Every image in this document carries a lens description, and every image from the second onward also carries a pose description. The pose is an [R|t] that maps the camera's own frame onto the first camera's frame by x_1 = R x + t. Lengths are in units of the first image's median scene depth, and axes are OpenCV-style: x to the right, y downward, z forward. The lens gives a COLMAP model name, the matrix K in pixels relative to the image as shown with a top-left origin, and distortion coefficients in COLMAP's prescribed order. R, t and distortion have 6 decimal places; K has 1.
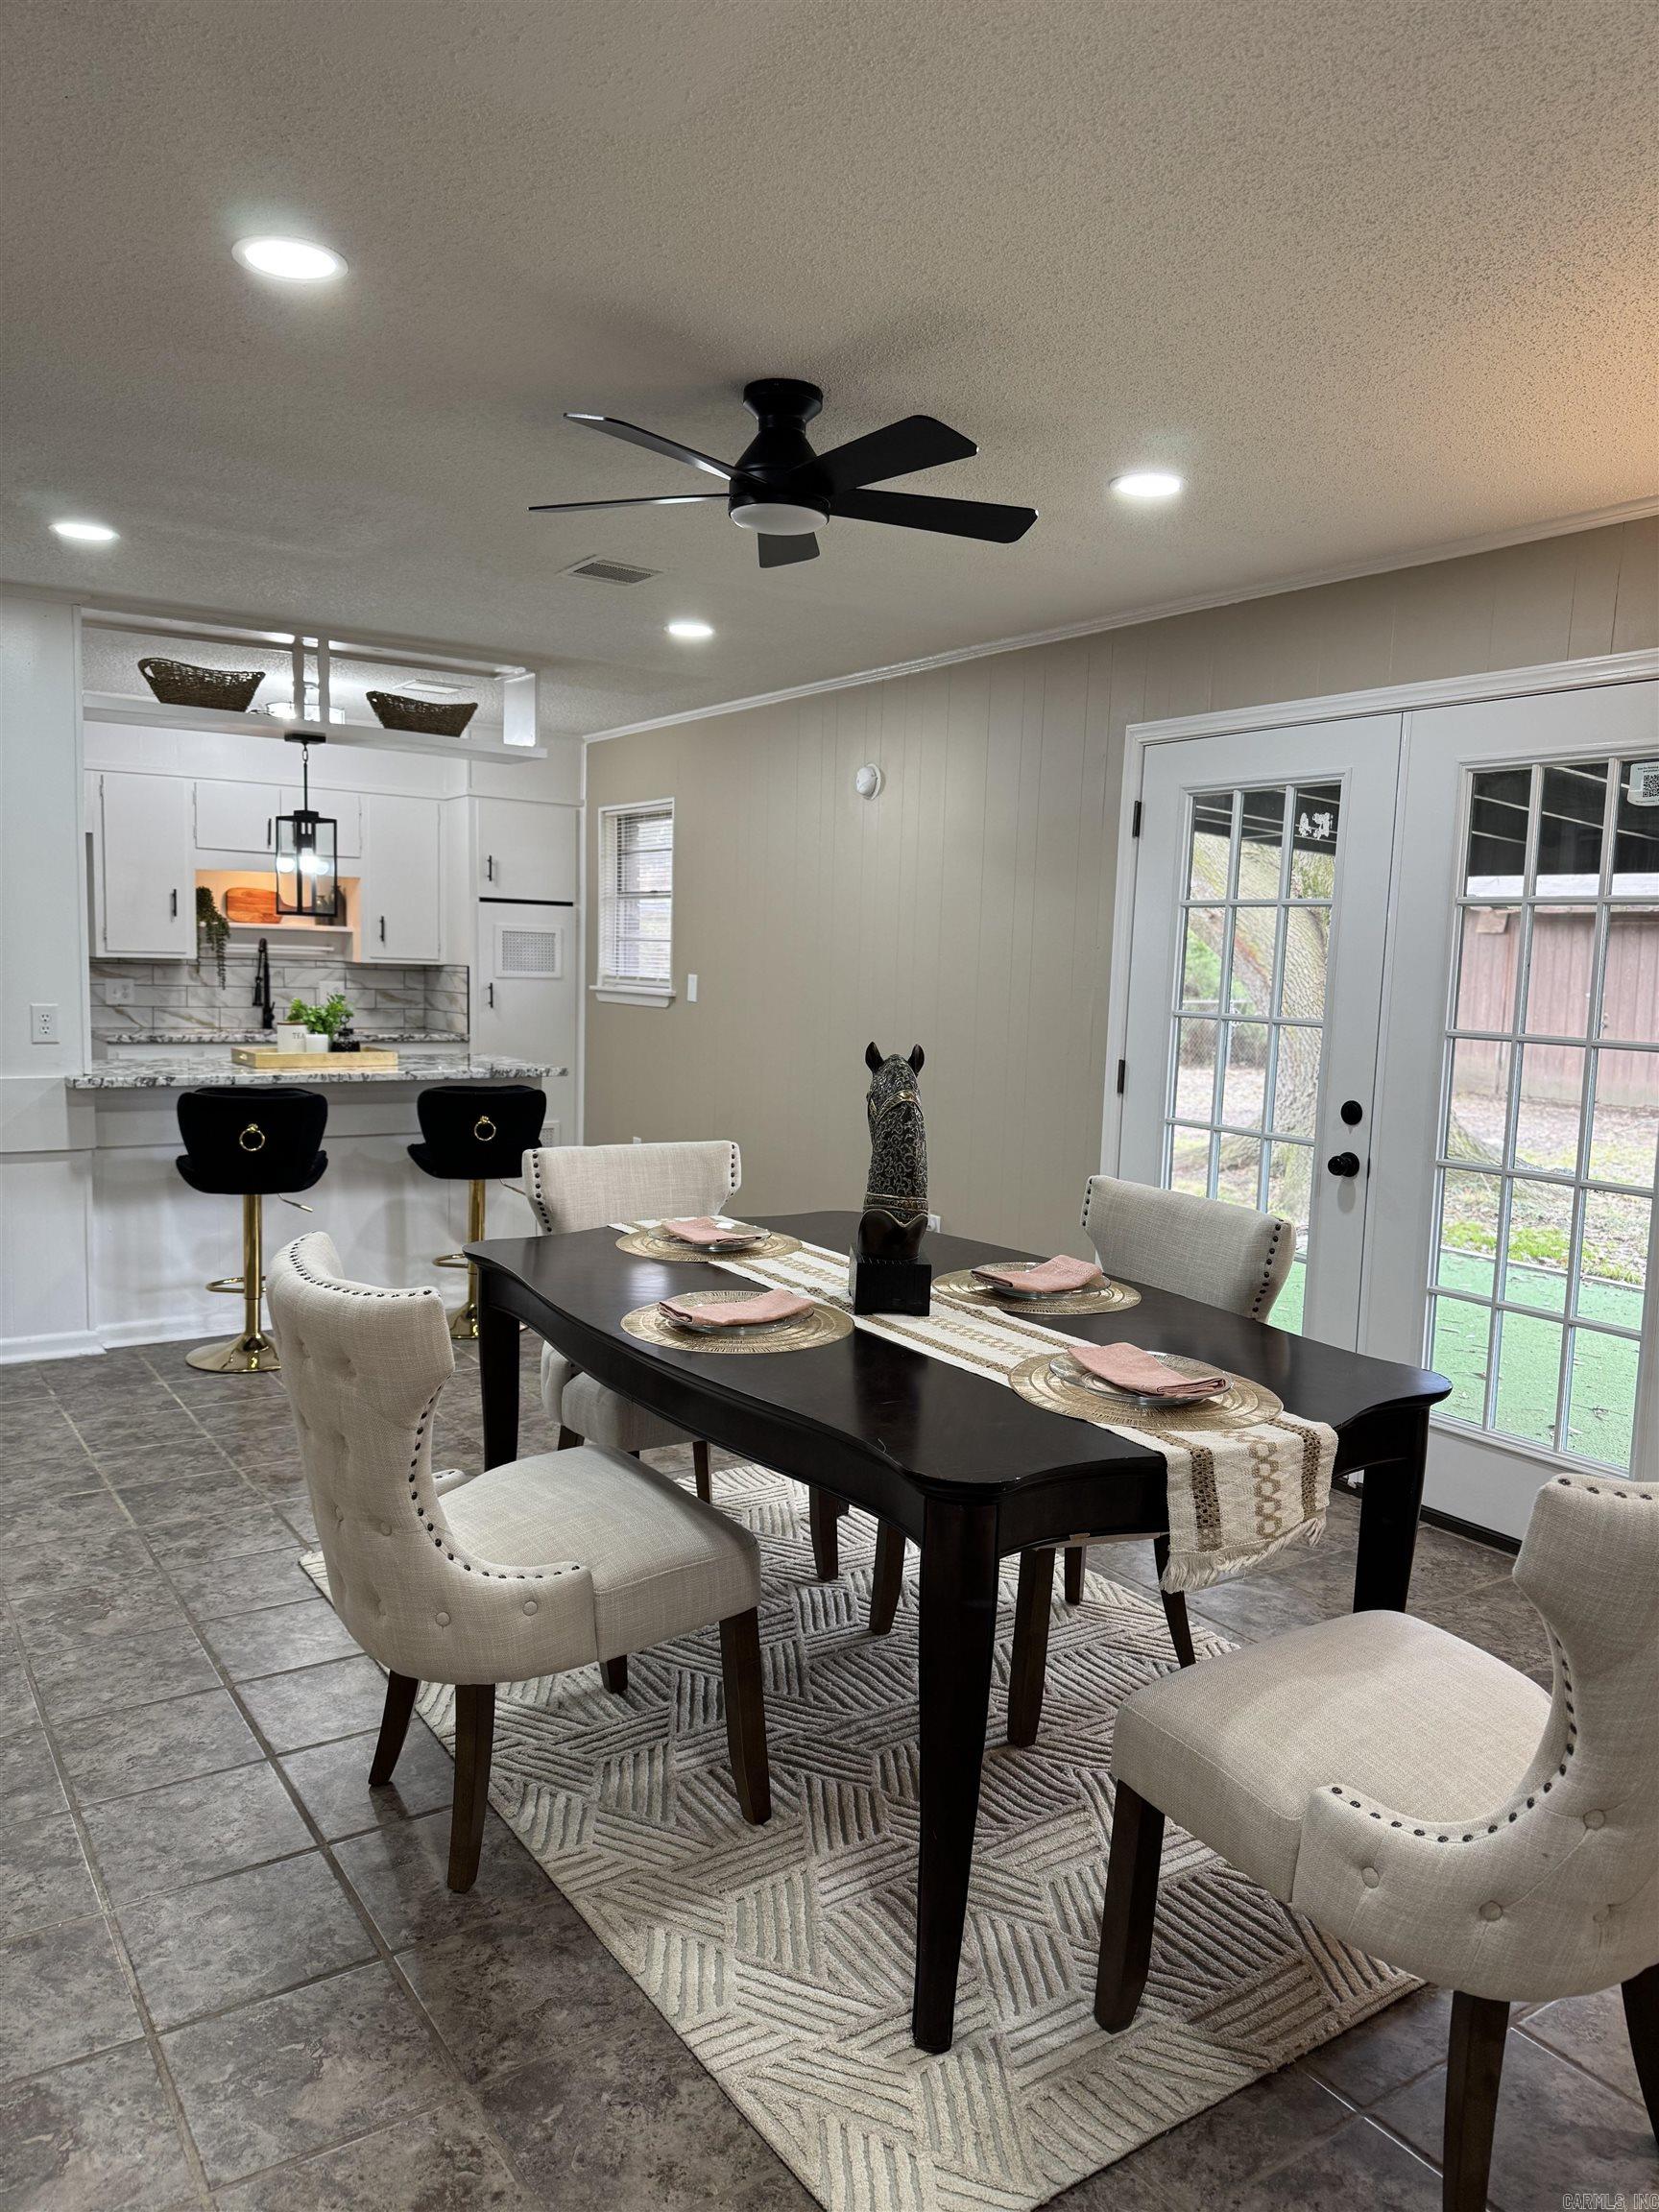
lens RADIAL K [[1555.3, 0, 835.7], [0, 1555.3, 1119.3], [0, 0, 1]] dist [0.047975, -0.062207]
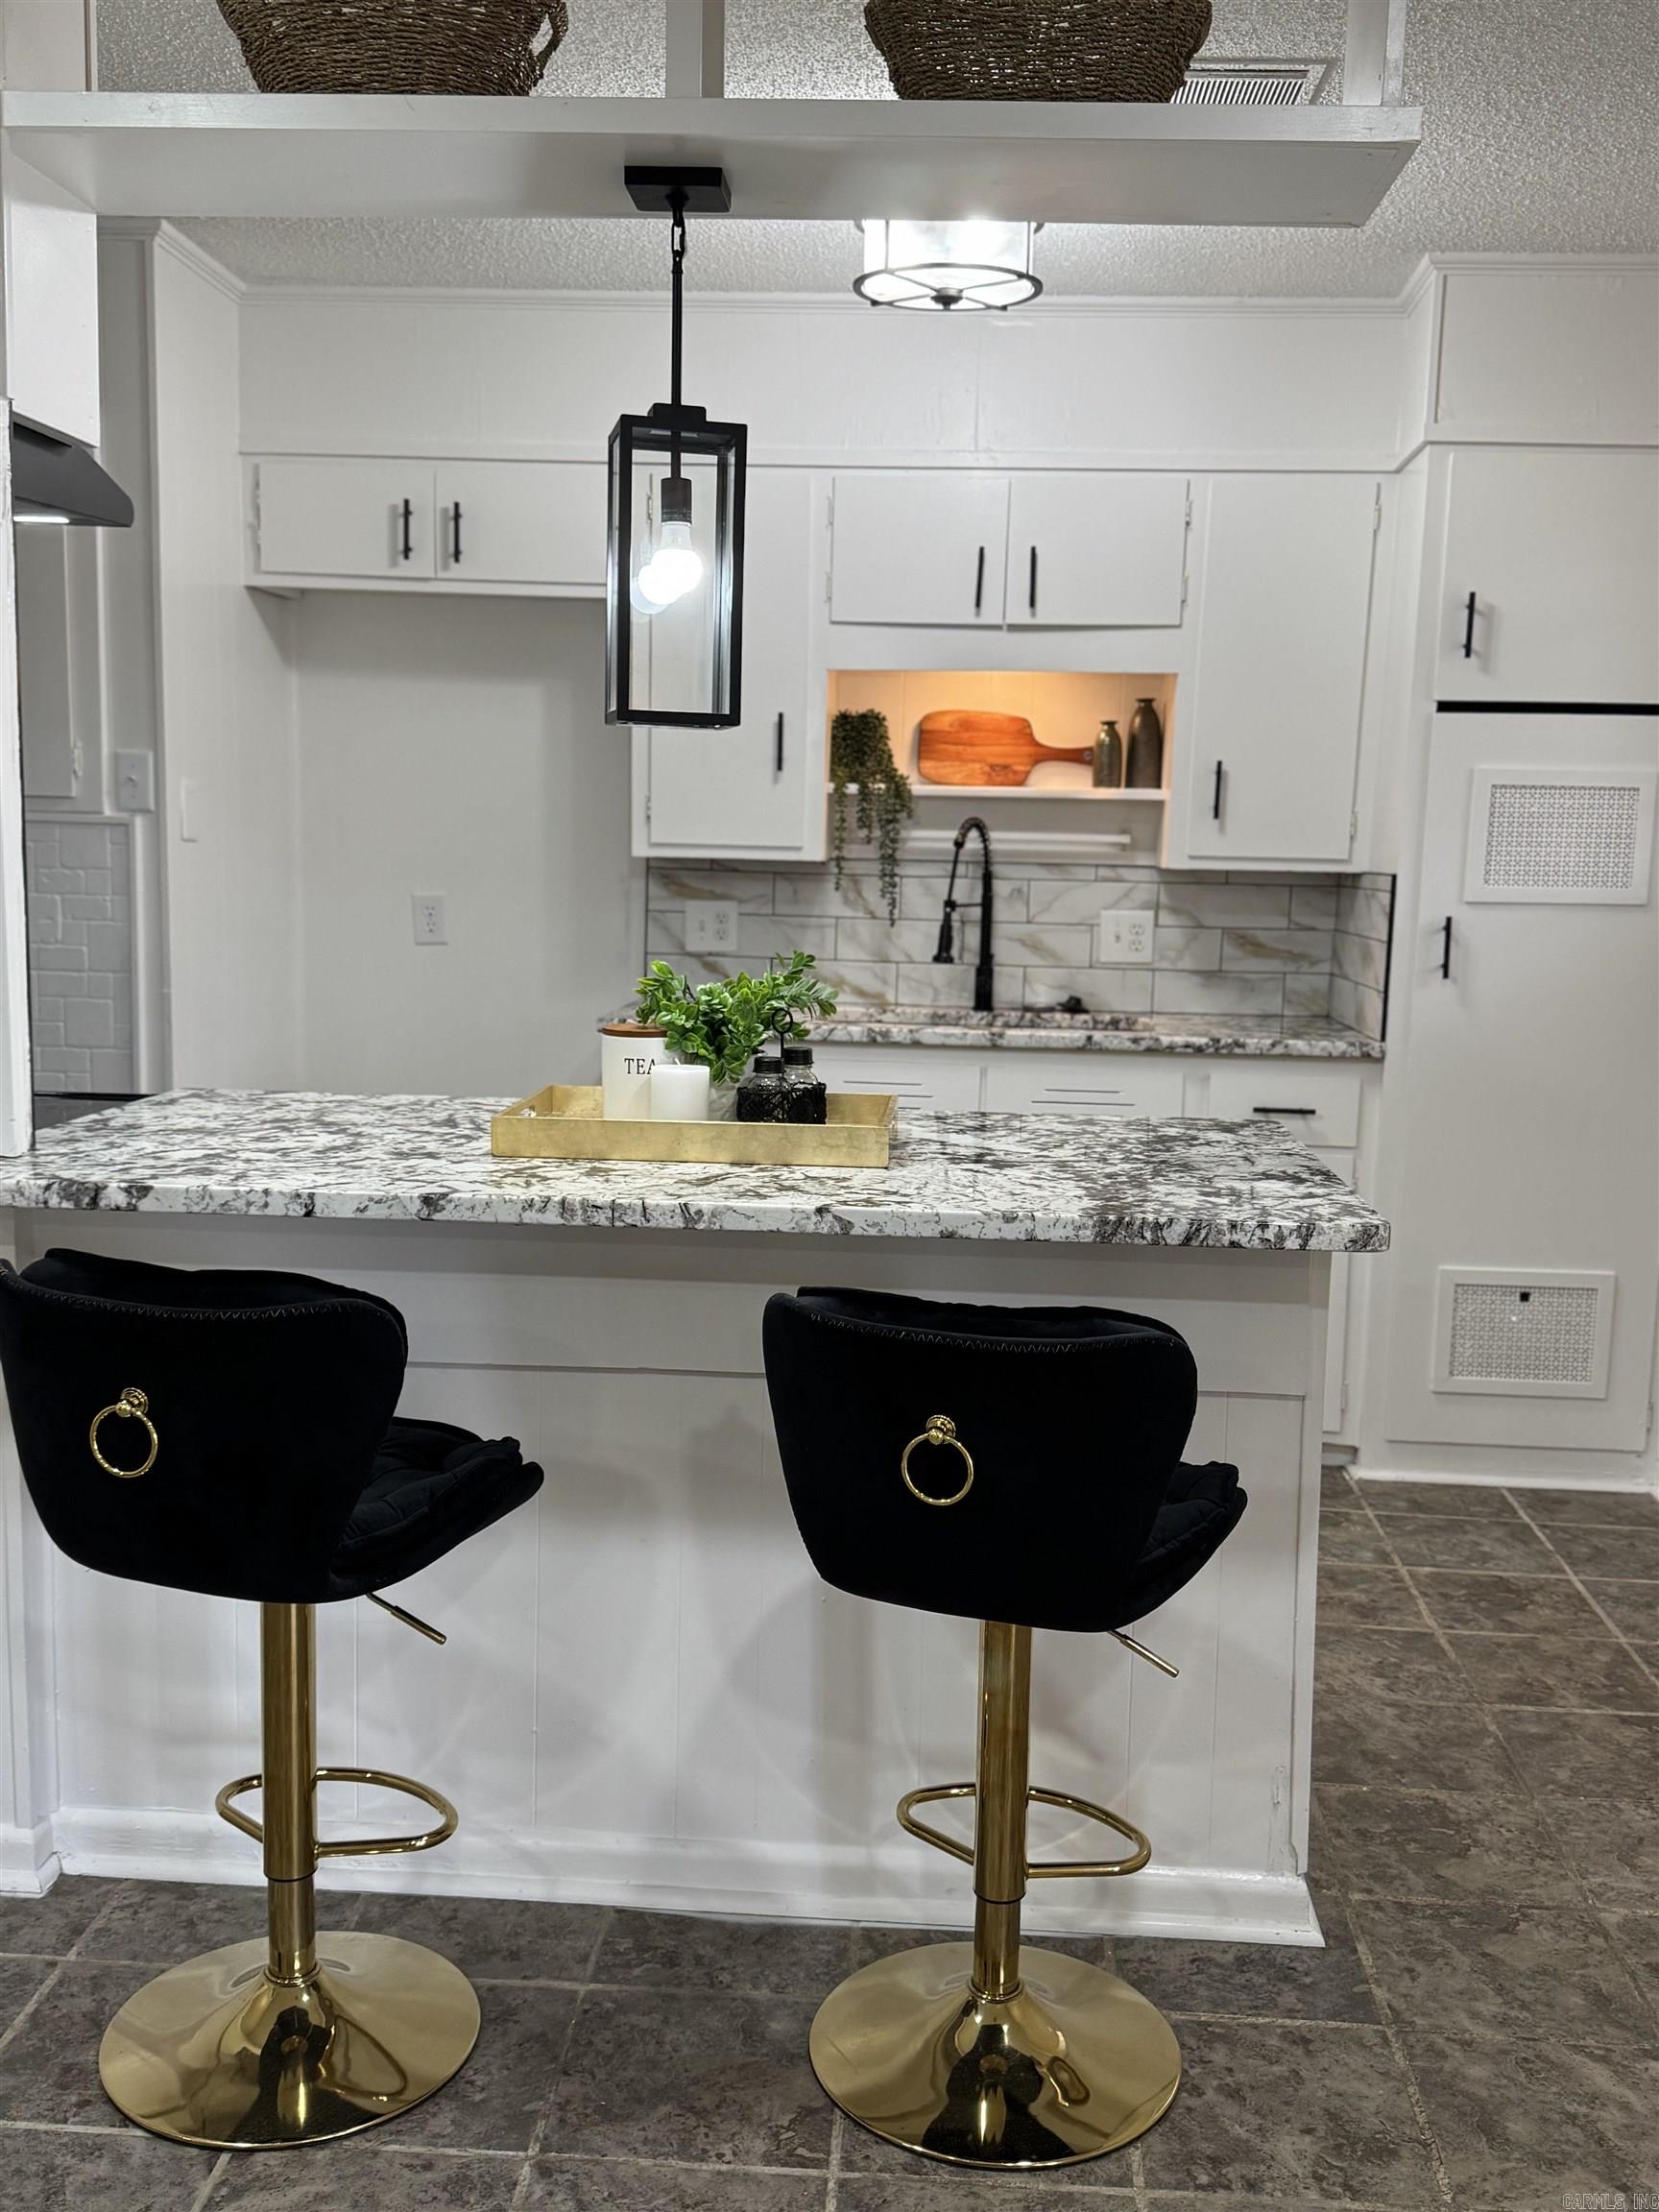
lens RADIAL K [[2066.2, 0, 831.0], [0, 2066.2, 1124.7], [0, 0, 1]] dist [0.179812, -0.380077]
pose [[0.790602, 0.078535, -0.607273, -0.043765], [-0.068153, 0.996865, 0.040191, -0.120190], [0.608526, 0.009612, 0.793476, 1.258603]]
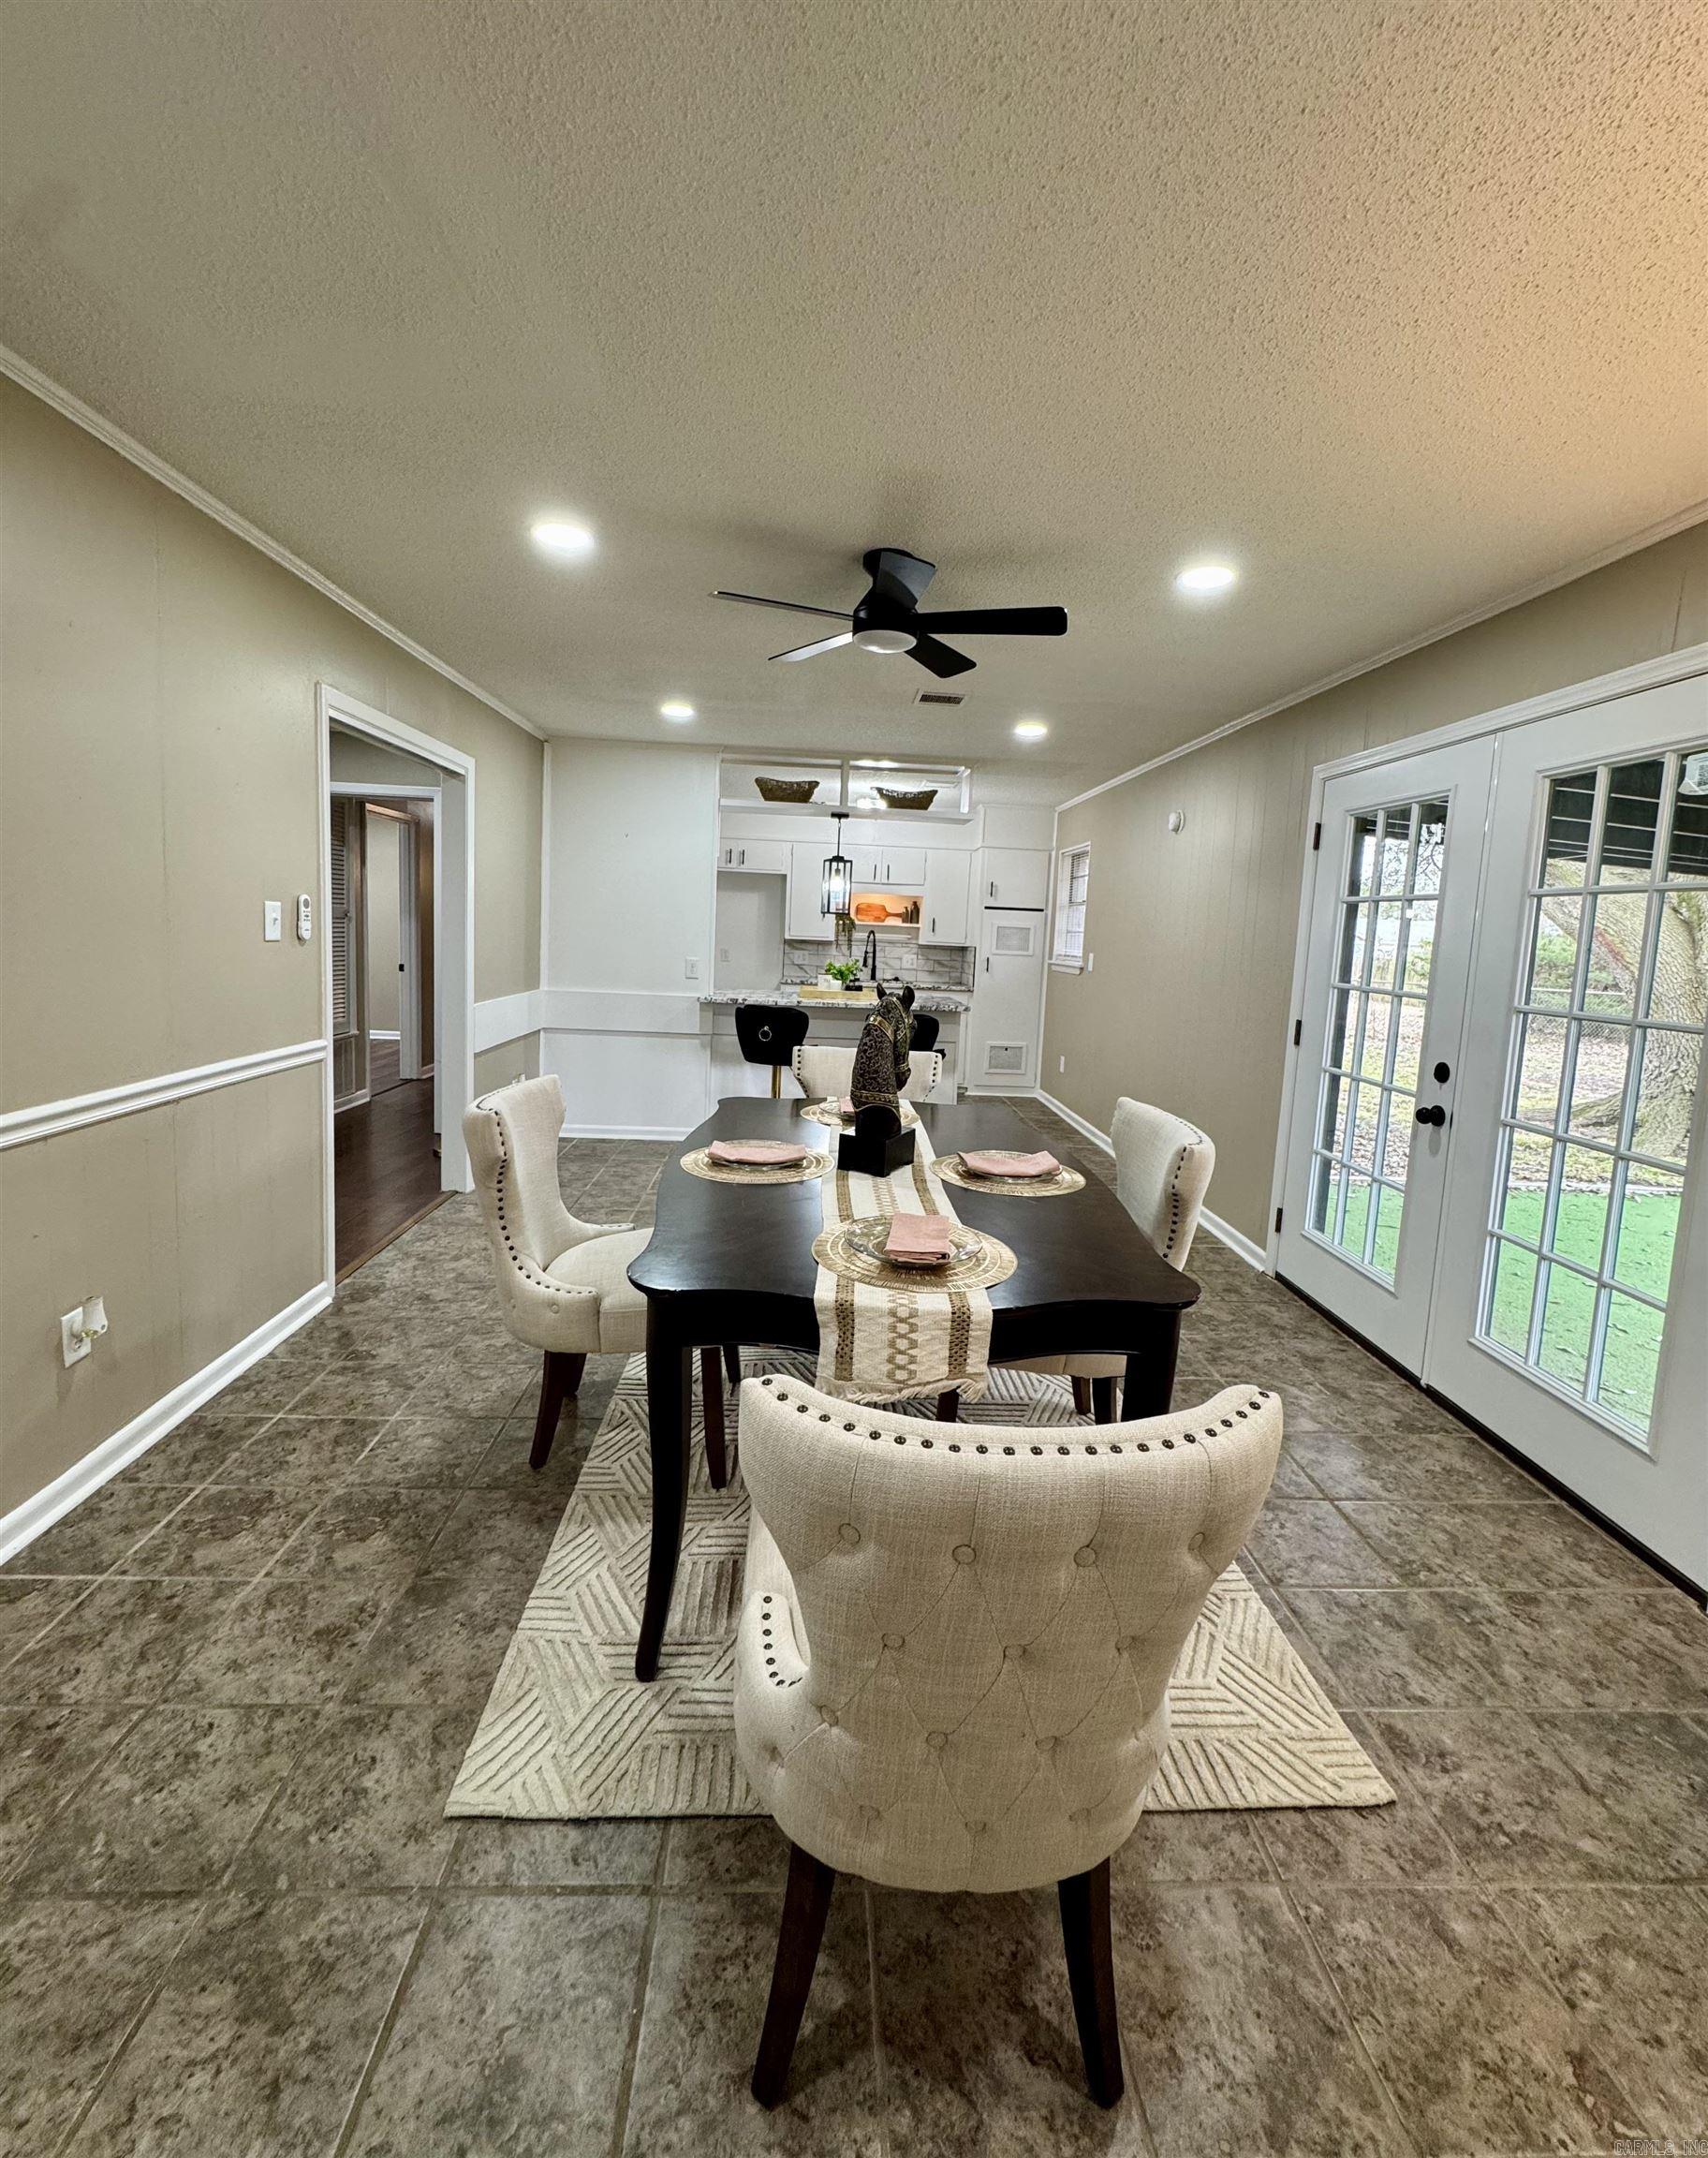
lens RADIAL K [[901.4, 0, 851.7], [0, 901.4, 1020.1], [0, 0, 1]] dist [0.000212, 0.000170]
pose [[0.853957, 0.061485, -0.516699, 0.418325], [-0.075748, 0.997106, -0.006539, -0.007814], [0.514801, 0.044723, 0.856142, 0.252595]]
